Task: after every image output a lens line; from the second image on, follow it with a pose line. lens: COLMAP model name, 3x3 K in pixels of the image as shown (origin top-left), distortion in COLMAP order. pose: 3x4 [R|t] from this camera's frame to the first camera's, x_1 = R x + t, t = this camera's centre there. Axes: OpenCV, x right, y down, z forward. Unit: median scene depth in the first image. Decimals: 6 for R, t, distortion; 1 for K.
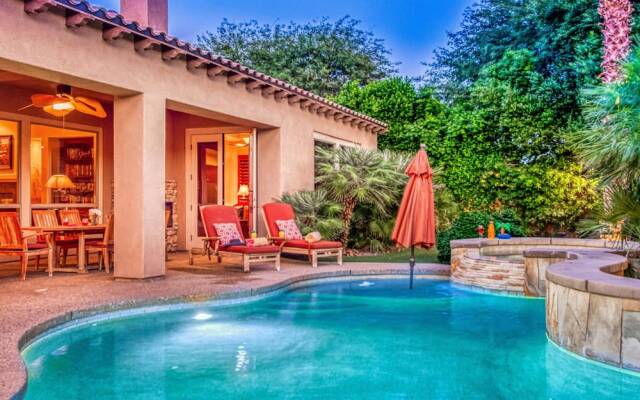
lens RADIAL K [[638.3, 0, 311.8], [0, 638.3, 200.7], [0, 0, 1]] dist [0.010587, 0.021332]
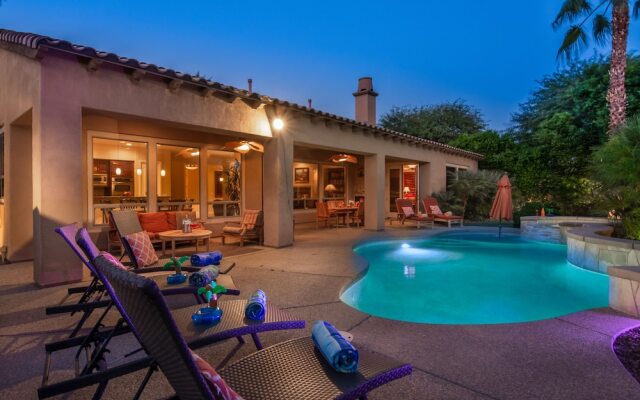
lens RADIAL K [[324.0, 0, 320.0], [0, 324.0, 200.0], [0, 0, 1]] dist [-0.028118, -0.001119]
pose [[0.941497, 0.004157, -0.336995, -0.030595], [0.003605, 0.999742, 0.022405, -0.012351], [0.337001, -0.022310, 0.941240, -0.134211]]
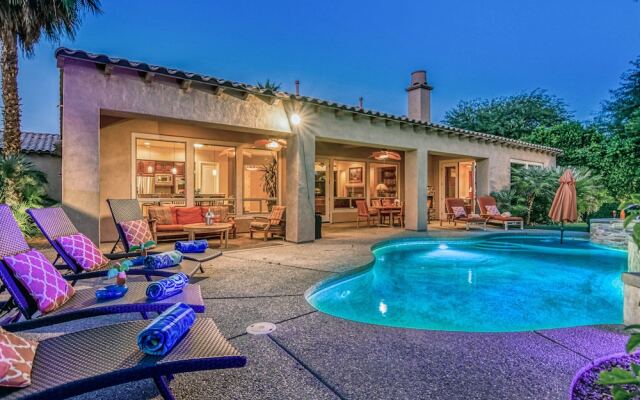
lens RADIAL K [[324.0, 0, 320.0], [0, 324.0, 200.0], [0, 0, 1]] dist [-0.028118, -0.001119]
pose [[0.848689, 0.007727, -0.528836, 0.029380], [0.001222, 0.999862, 0.016571, -0.003327], [0.528891, -0.014710, 0.848562, -0.094480]]
